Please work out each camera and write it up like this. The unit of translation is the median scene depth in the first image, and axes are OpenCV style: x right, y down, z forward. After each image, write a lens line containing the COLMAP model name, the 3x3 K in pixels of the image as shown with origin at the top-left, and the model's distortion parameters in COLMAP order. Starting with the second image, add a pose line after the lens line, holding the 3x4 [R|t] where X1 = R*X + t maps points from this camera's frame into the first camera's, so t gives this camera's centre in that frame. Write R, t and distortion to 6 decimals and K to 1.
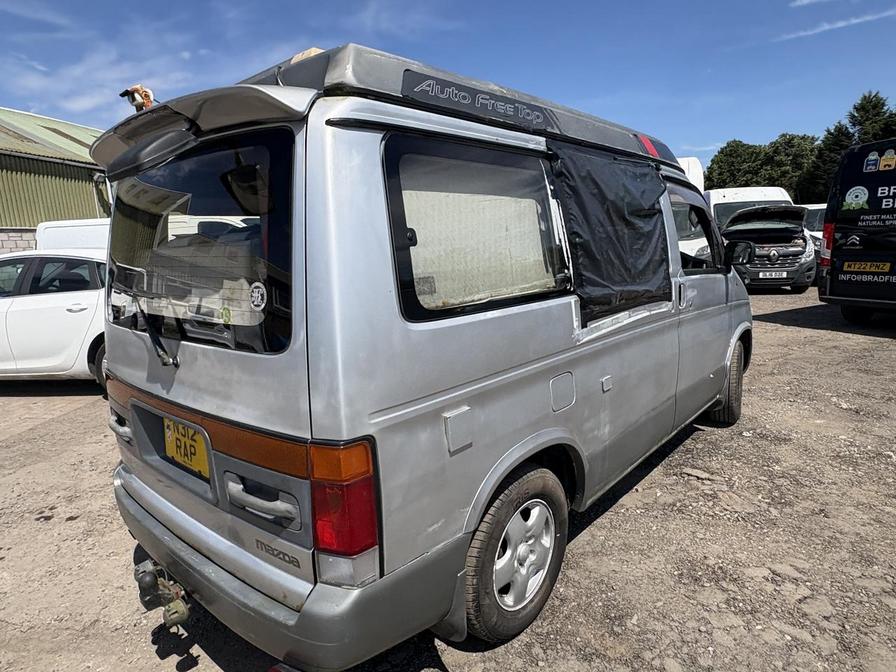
lens RADIAL K [[546.0, 0, 452.9], [0, 546.0, 336.4], [0, 0, 1]] dist [0.001443, 0.002147]
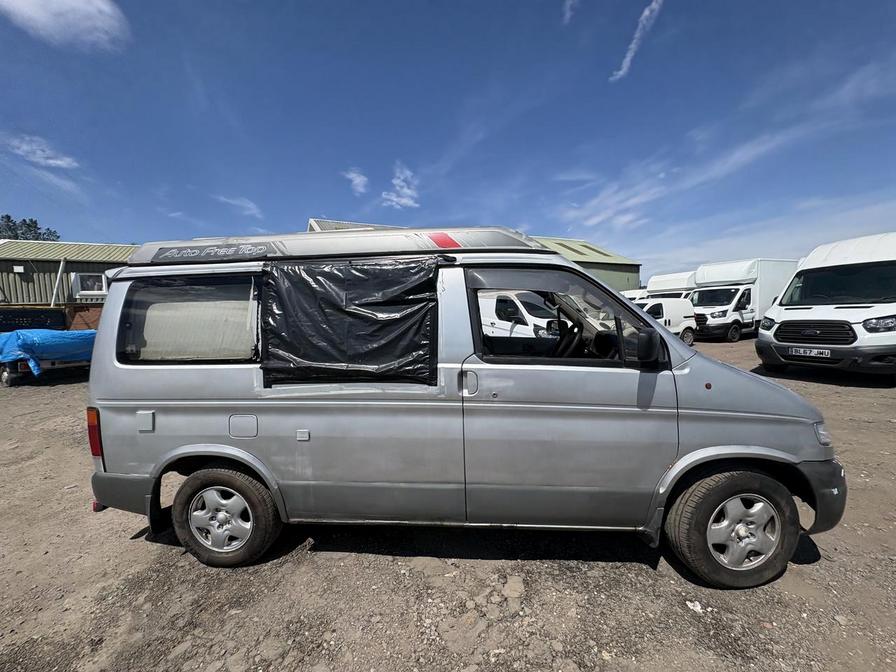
lens RADIAL K [[360.9, 0, 448.4], [0, 360.9, 335.4], [0, 0, 1]] dist [0.002621, 0.000293]
pose [[0.579353, 0.074268, -0.811686, 1.248252], [-0.132714, 0.991146, -0.004039, -0.207377], [0.804200, 0.110062, 0.584080, 0.793934]]
